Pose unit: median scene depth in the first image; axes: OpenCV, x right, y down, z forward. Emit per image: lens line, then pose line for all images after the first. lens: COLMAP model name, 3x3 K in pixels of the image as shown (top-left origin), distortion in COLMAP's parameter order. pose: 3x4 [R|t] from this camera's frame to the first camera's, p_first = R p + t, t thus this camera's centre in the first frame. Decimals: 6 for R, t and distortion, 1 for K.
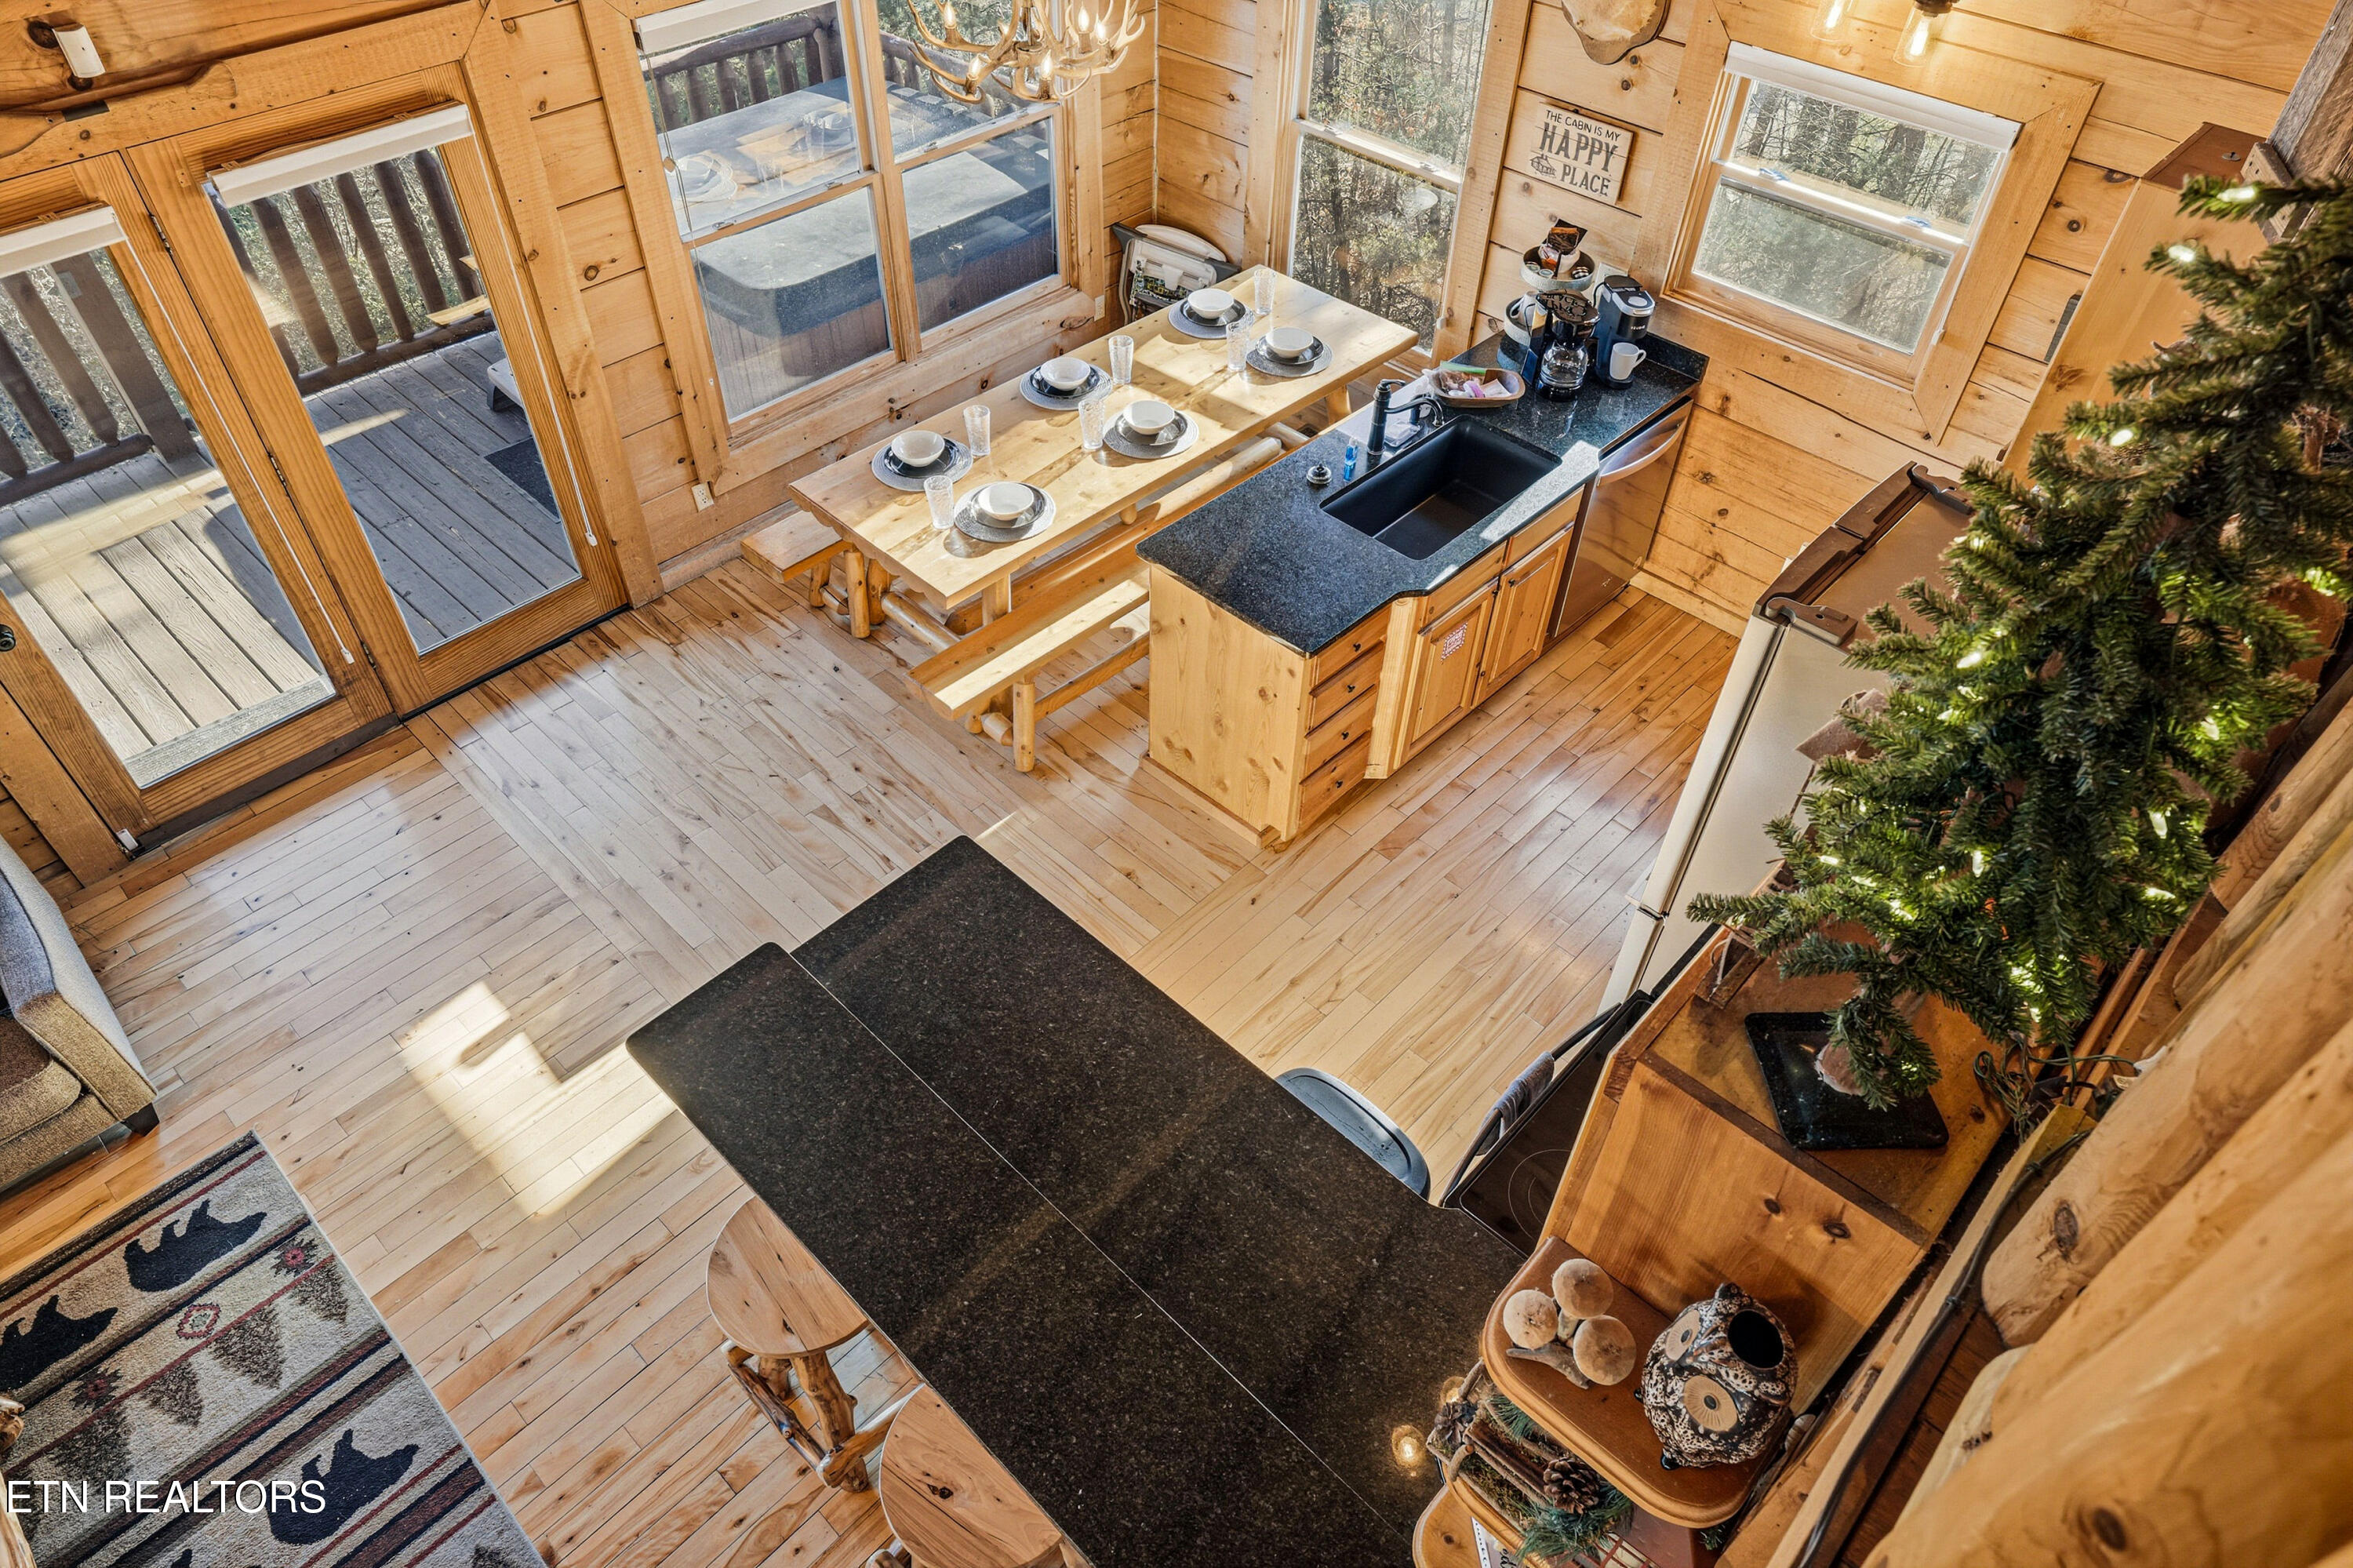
lens RADIAL K [[1449.3, 0, 1188.6], [0, 1449.3, 775.3], [0, 0, 1]] dist [-0.015842, 0.007918]
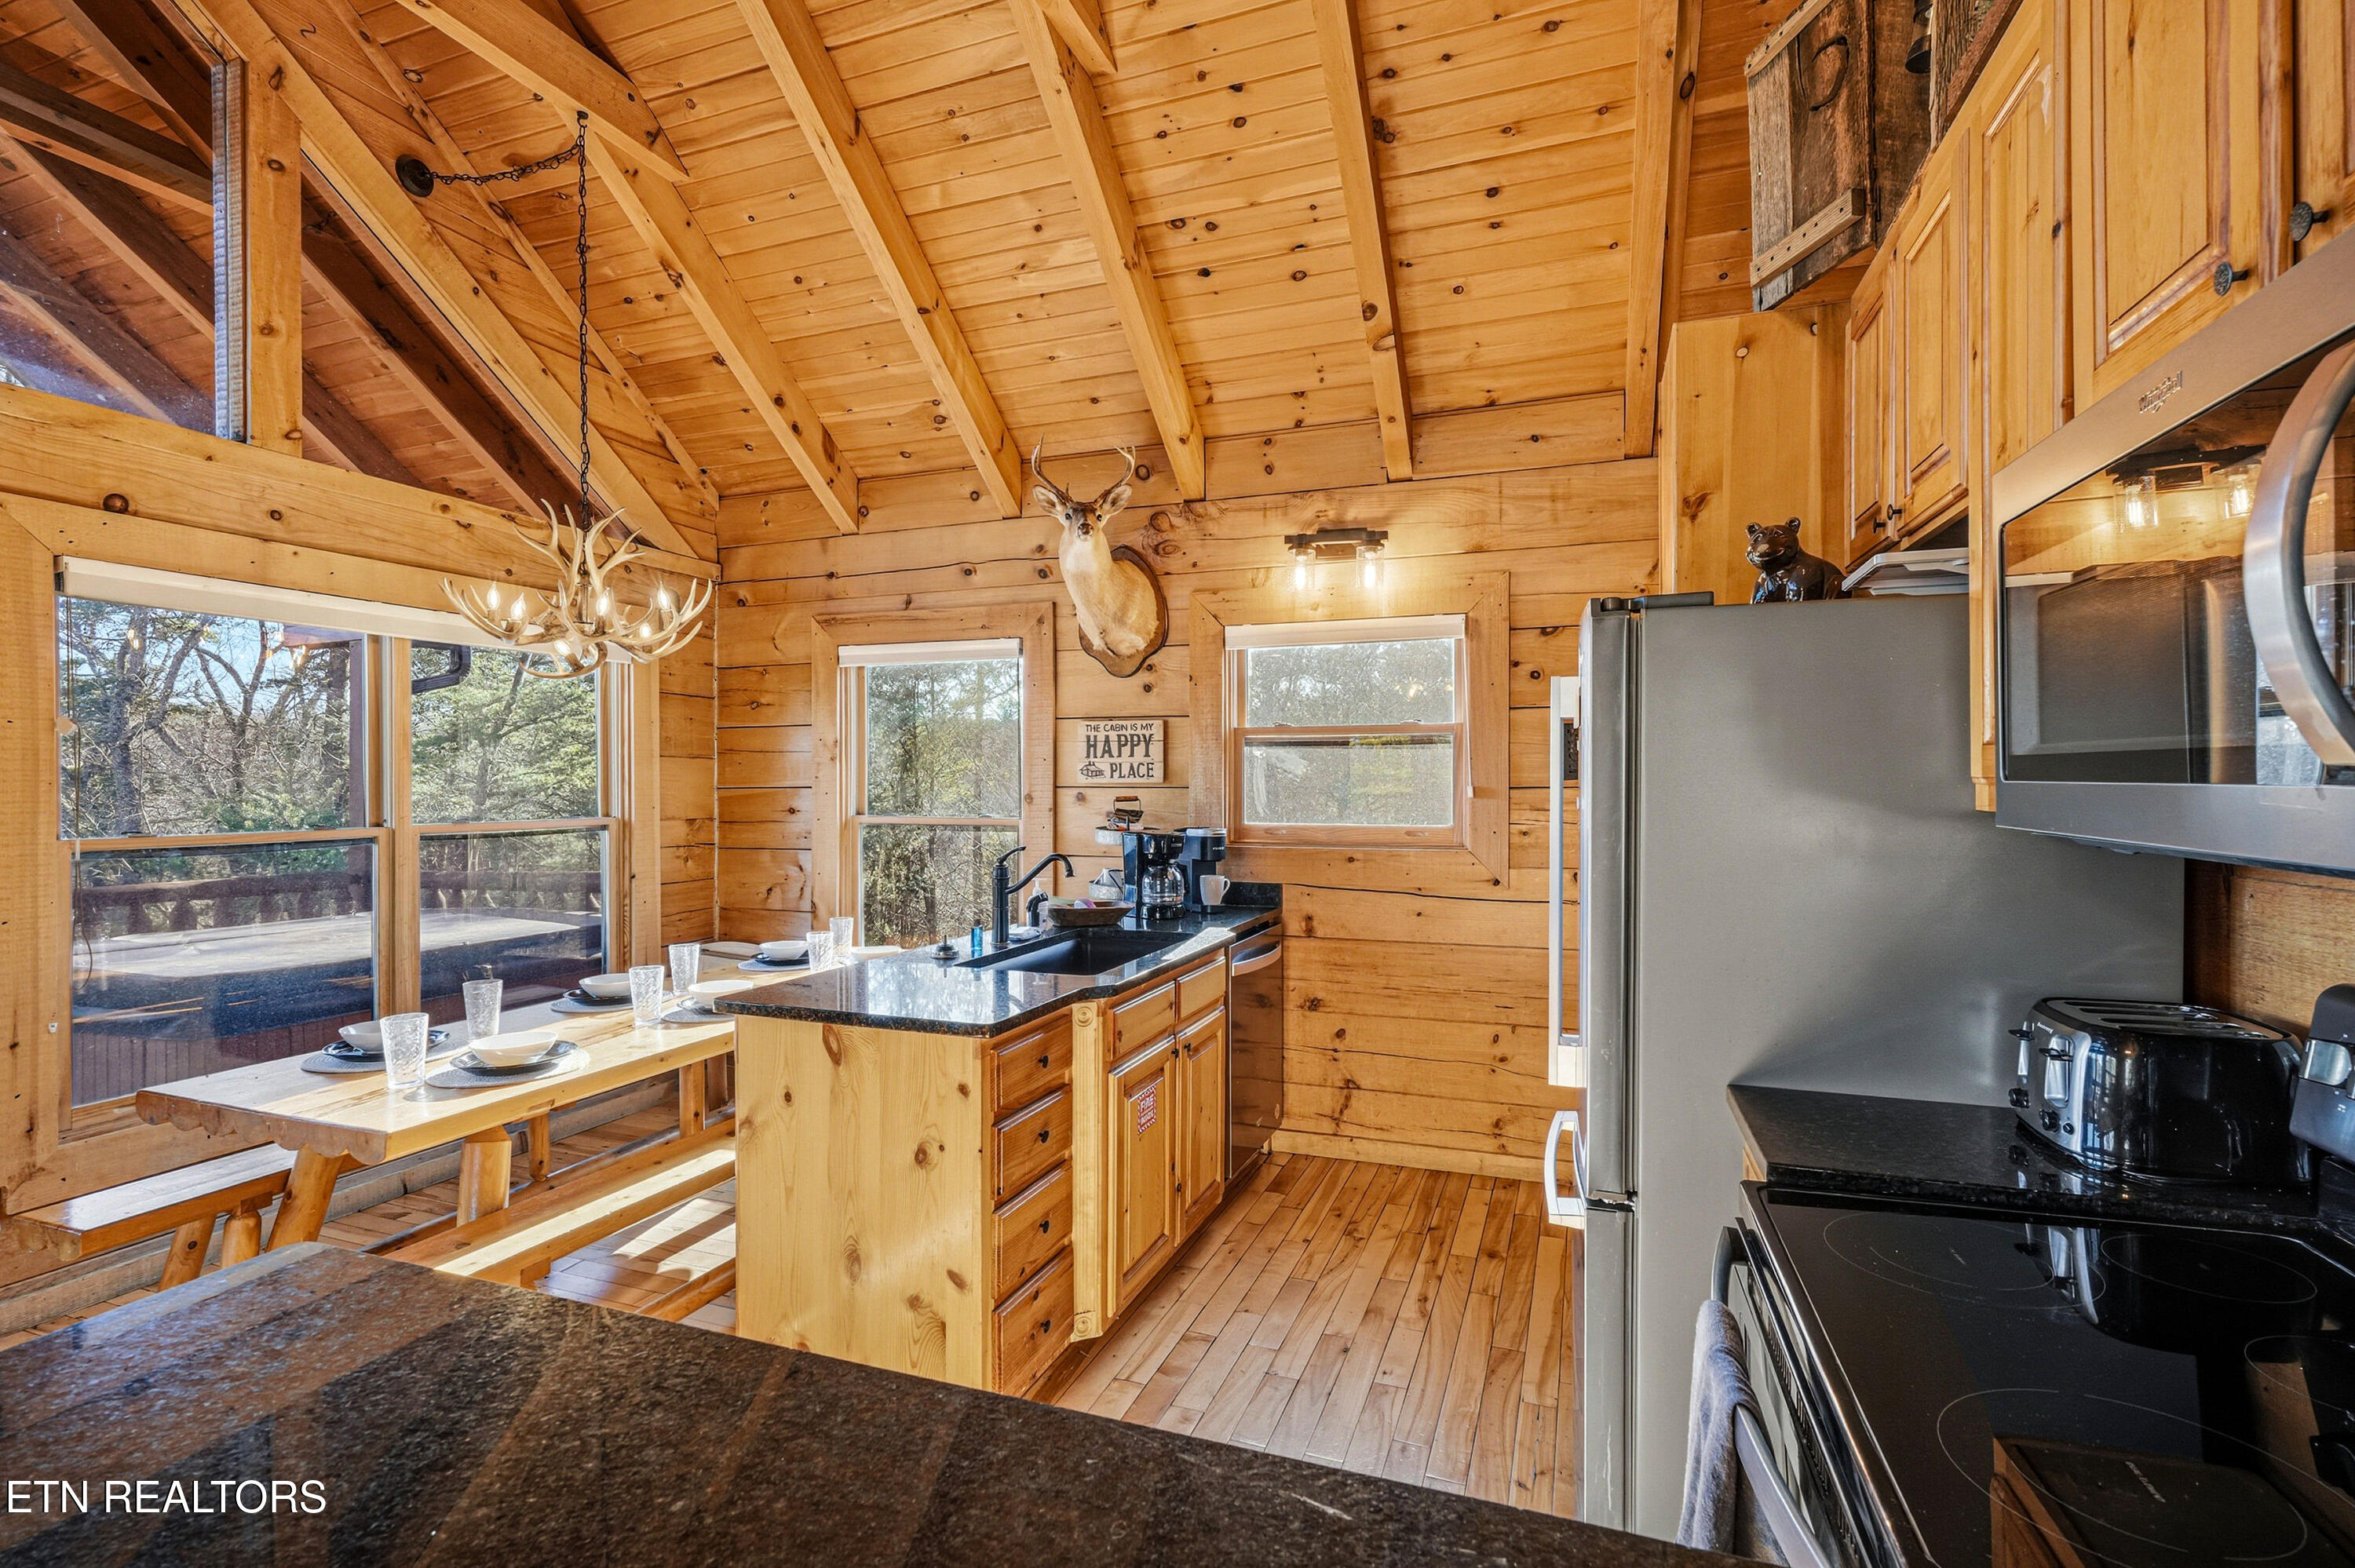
lens RADIAL K [[1080.3, 0, 1179.1], [0, 1080.3, 792.6], [0, 0, 1]] dist [-0.001964, -0.000327]
pose [[0.918138, -0.028043, 0.395267, -0.049933], [0.296612, 0.710077, -0.638601, 0.271438], [-0.262761, 0.703565, 0.660267, 0.765923]]
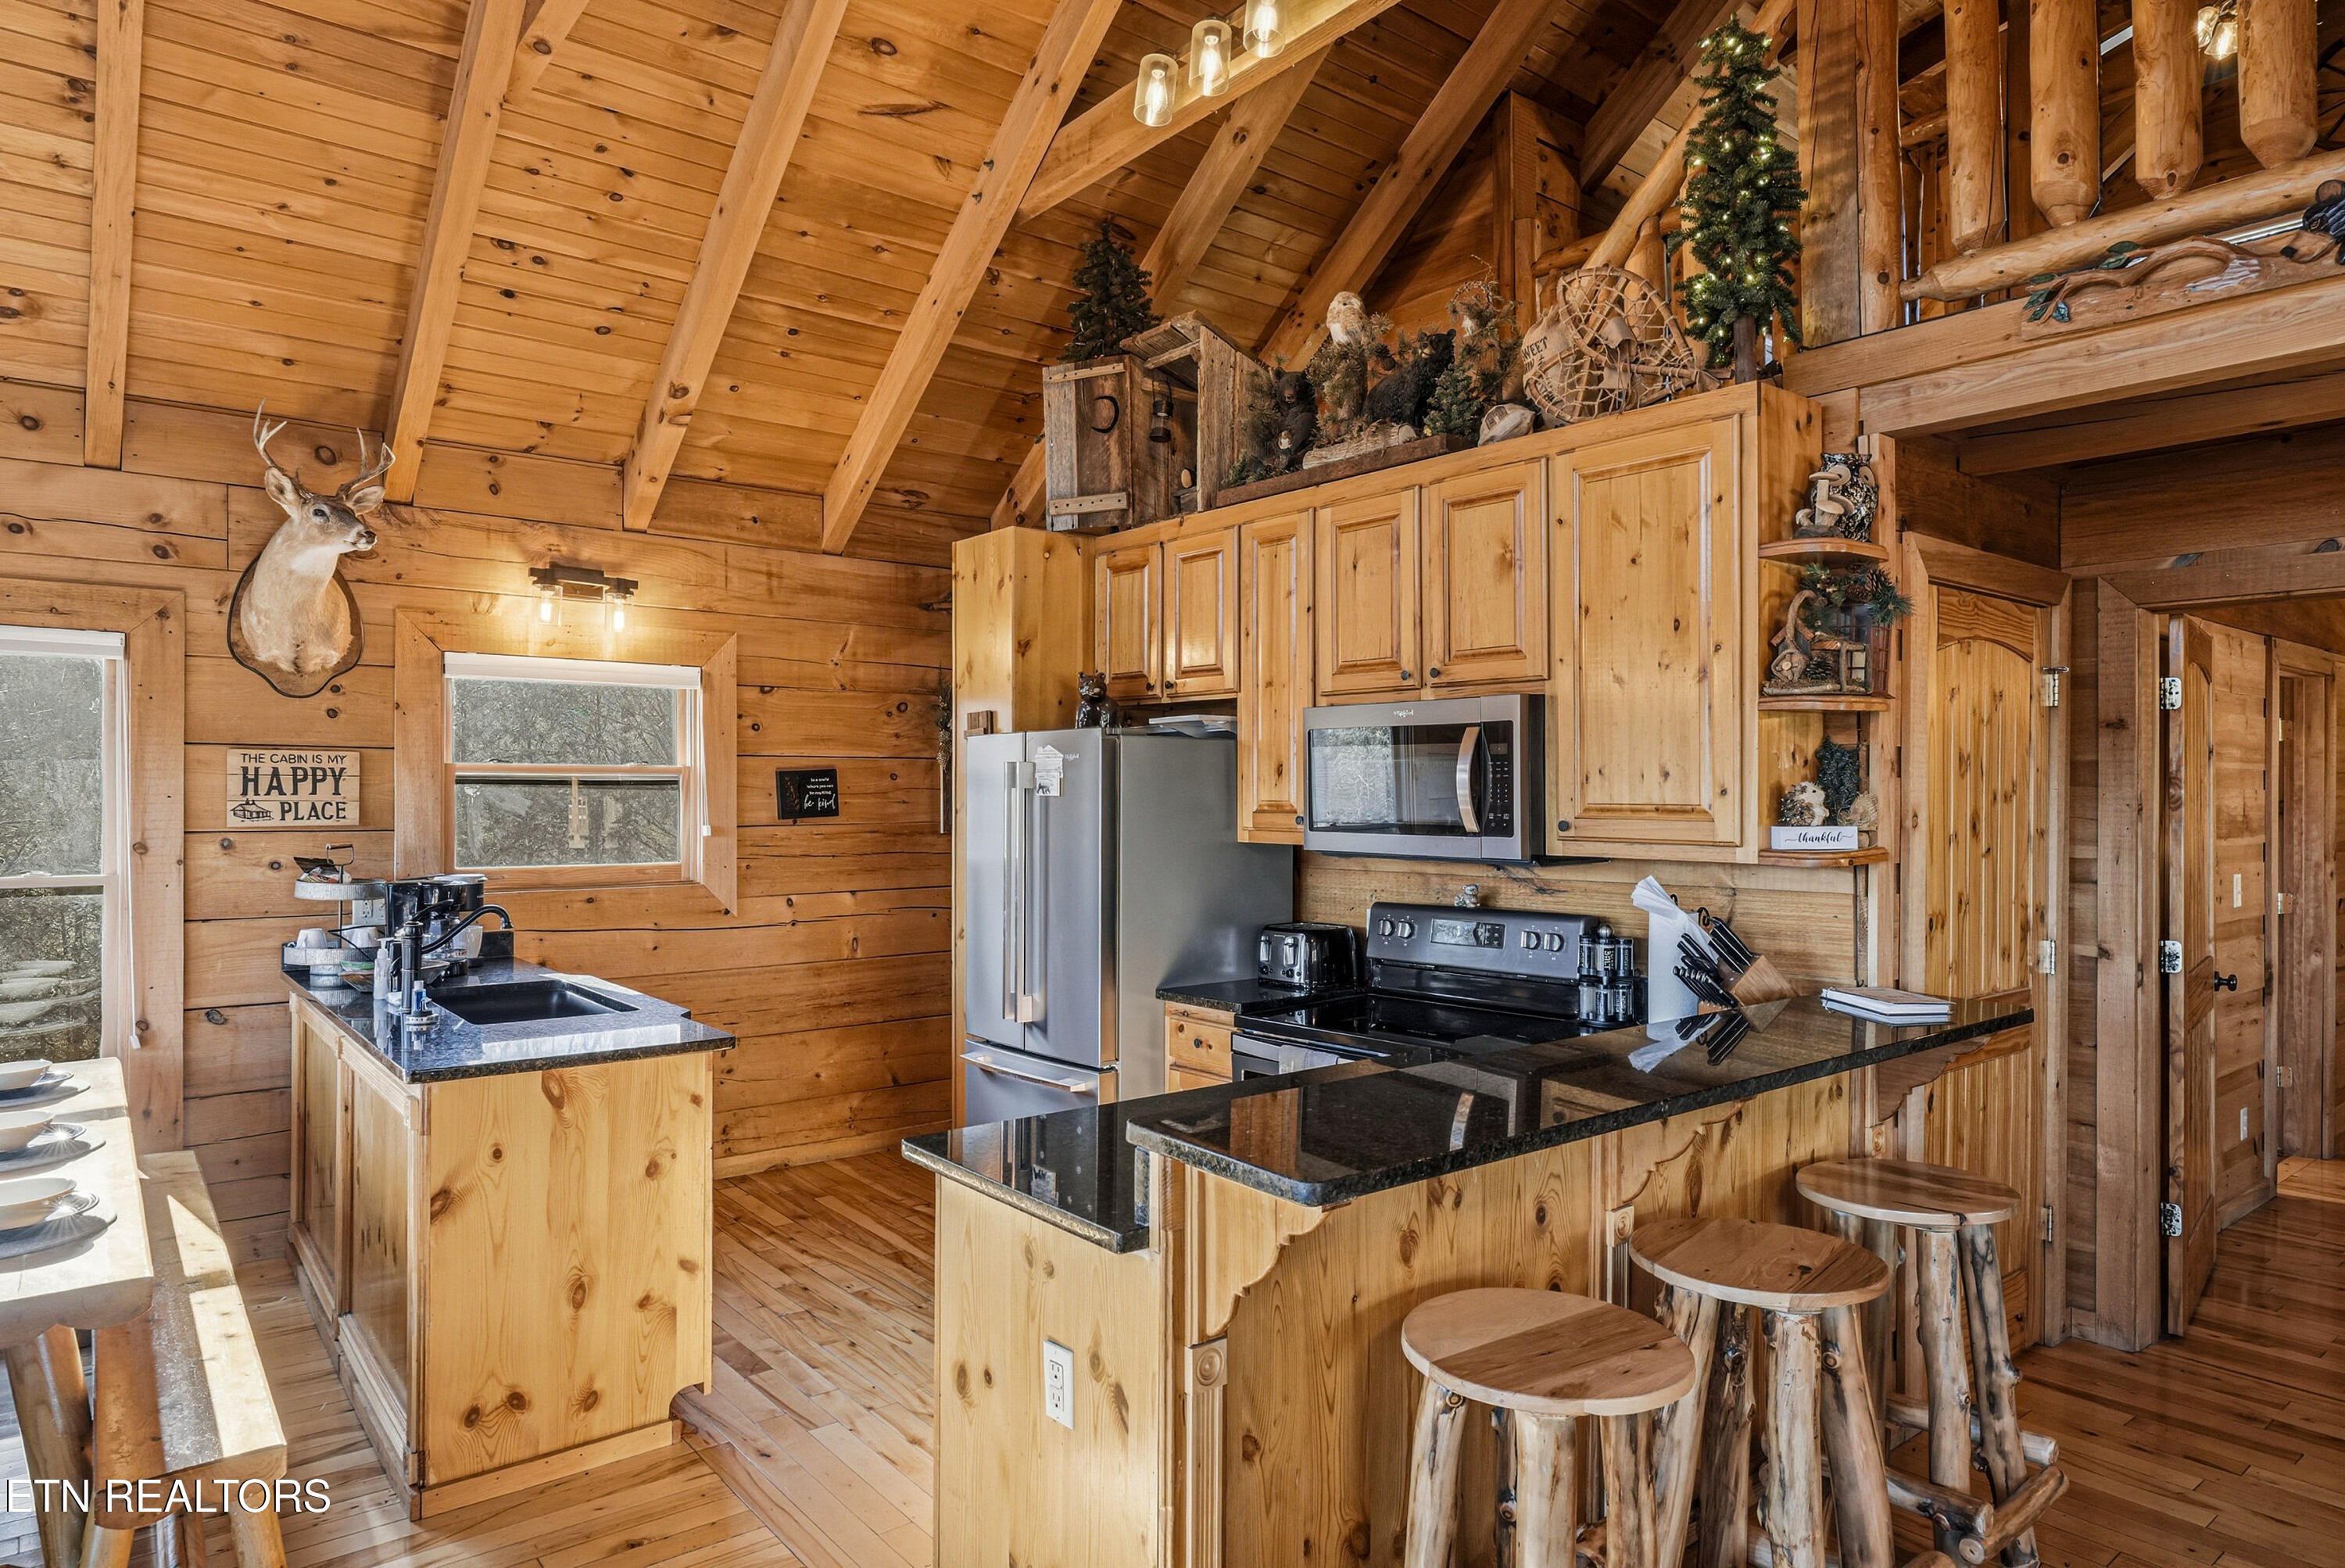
lens RADIAL K [[1365.4, 0, 1164.1], [0, 1365.4, 793.6], [0, 0, 1]] dist [0.001643, -0.000526]
pose [[0.138196, -0.020214, 0.990199, -0.930993], [0.704495, 0.704728, -0.083936, 0.082628], [-0.696124, 0.709189, 0.111631, 0.878486]]
